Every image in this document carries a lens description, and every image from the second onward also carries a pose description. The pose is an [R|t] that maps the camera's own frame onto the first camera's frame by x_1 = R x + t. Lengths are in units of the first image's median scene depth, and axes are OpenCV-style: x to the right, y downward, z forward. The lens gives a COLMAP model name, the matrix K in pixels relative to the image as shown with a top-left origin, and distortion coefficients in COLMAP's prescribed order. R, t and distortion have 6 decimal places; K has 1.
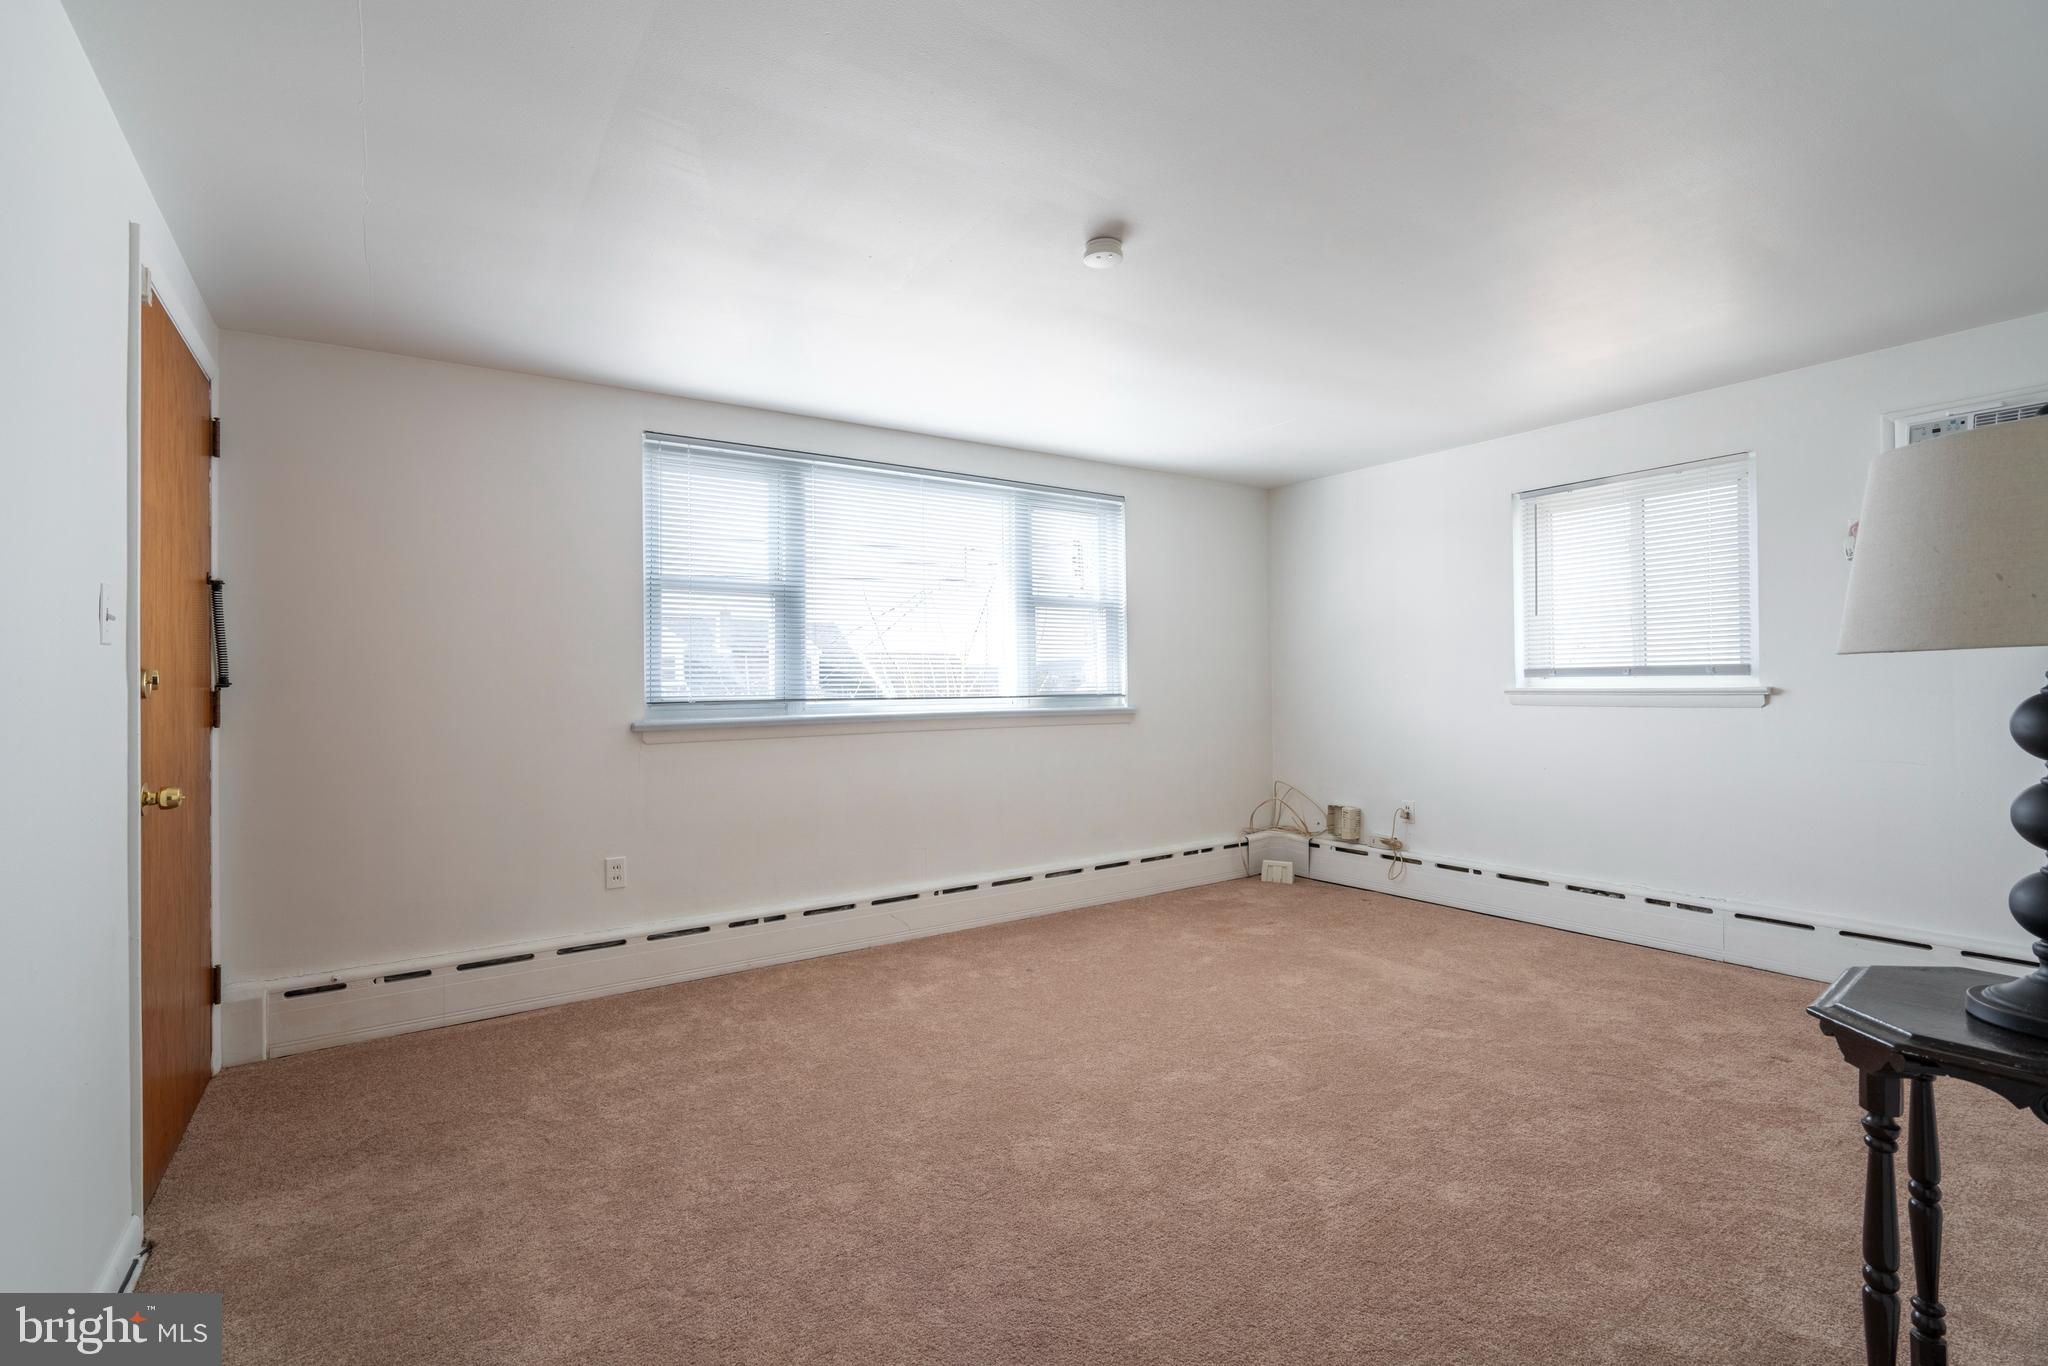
lens RADIAL K [[906.5, 0, 1024.0], [0, 906.5, 683.0], [0, 0, 1]] dist [-0.000106, -0.000030]
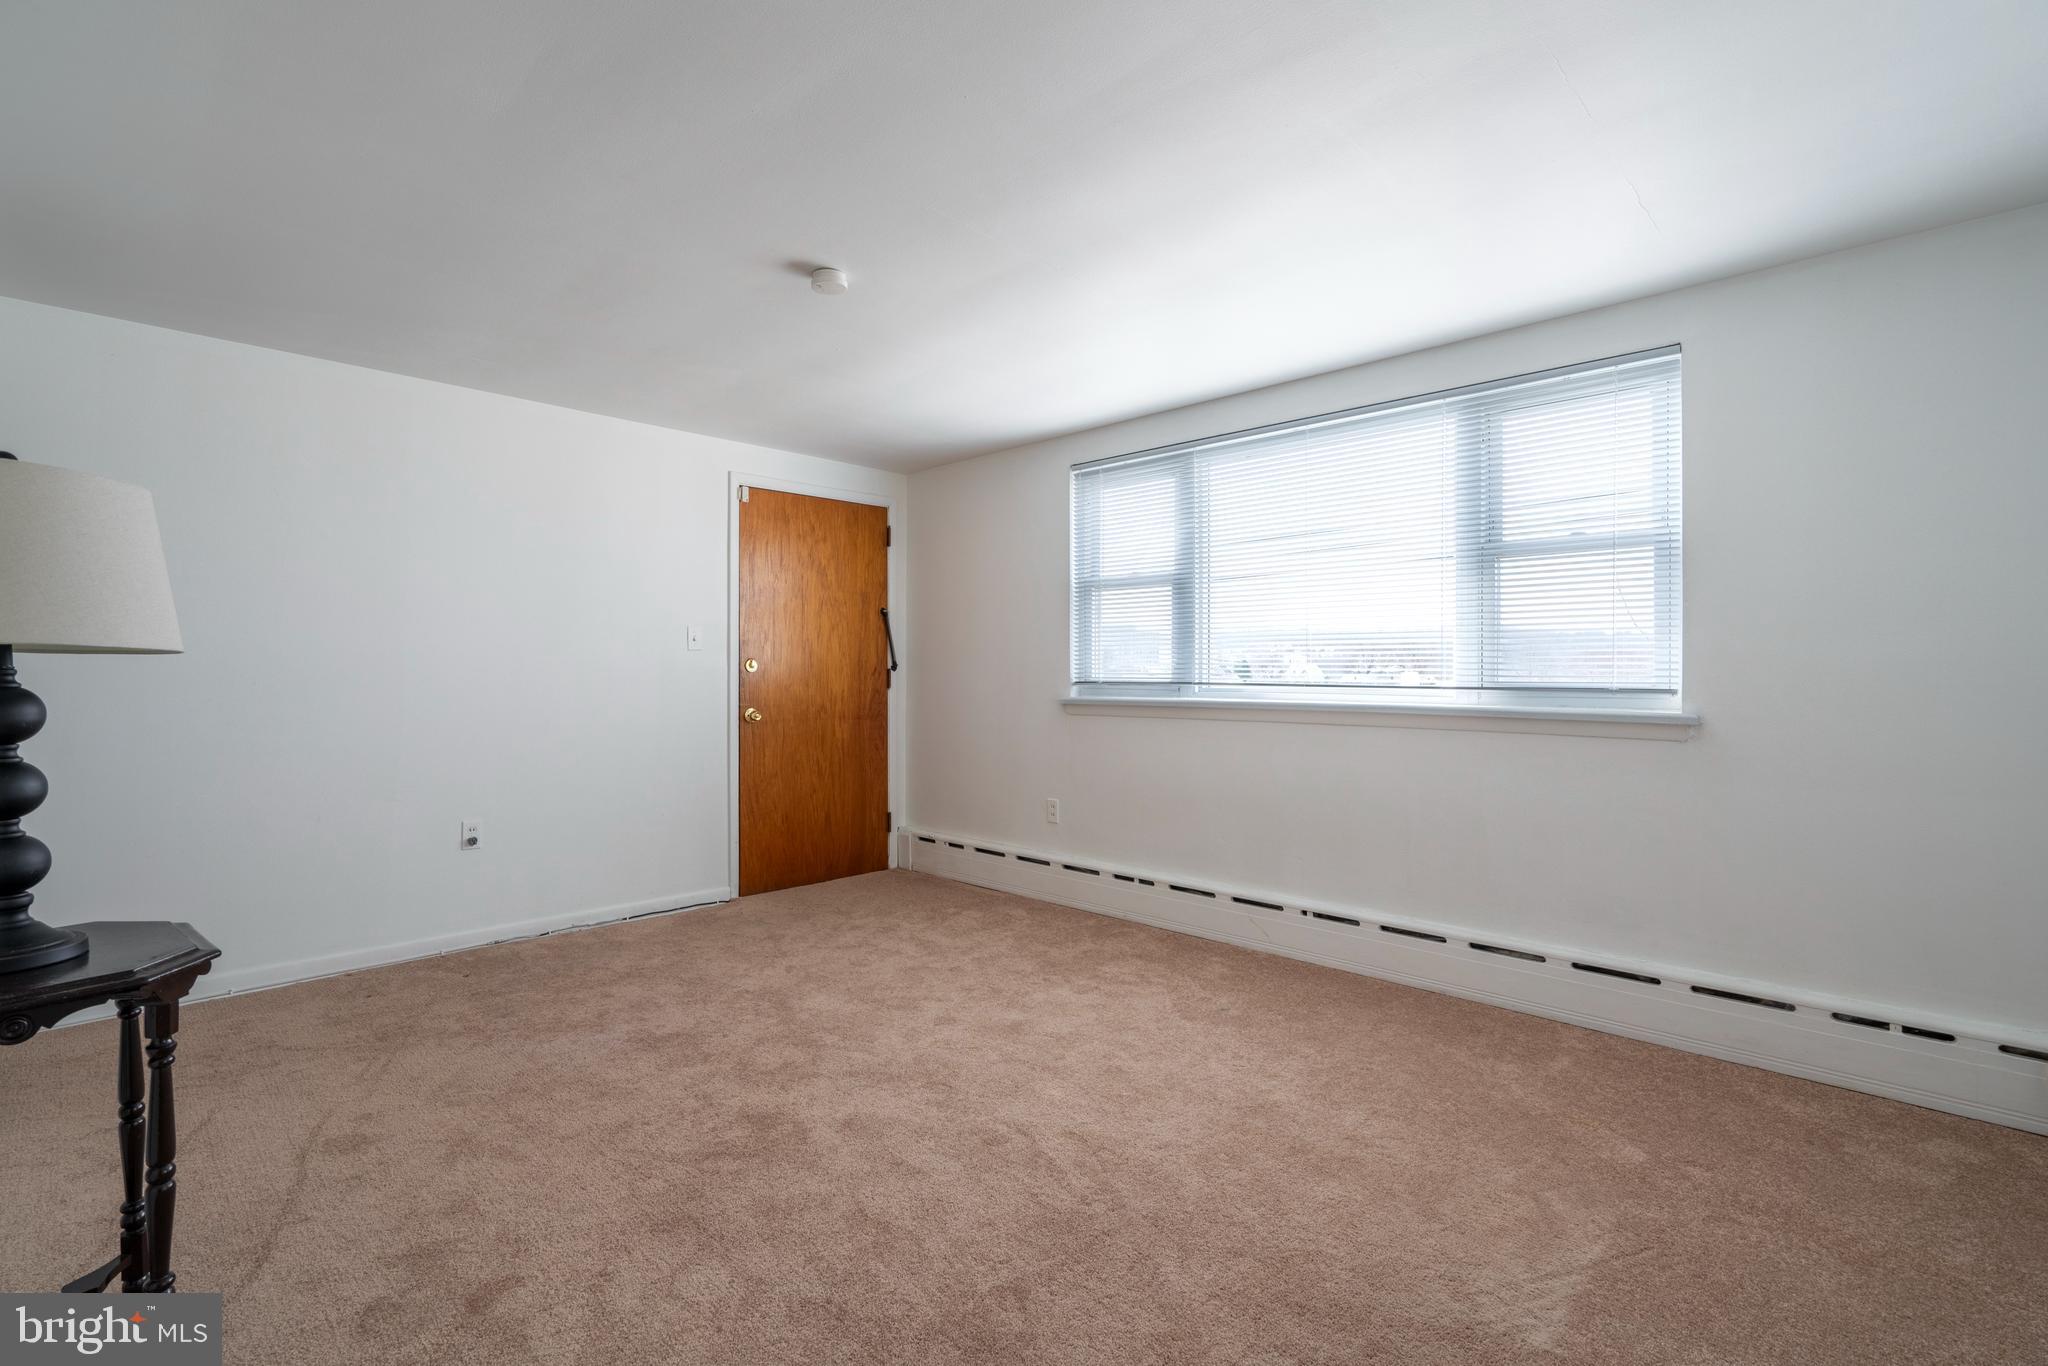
lens RADIAL K [[974.6, 0, 1024.0], [0, 974.6, 683.0], [0, 0, 1]] dist [0.003371, 0.000349]
pose [[0.194577, 0.021743, -0.980646, 0.809214], [-0.003912, 0.999764, 0.021390, -0.004519], [0.980879, -0.000325, 0.194616, 0.603922]]
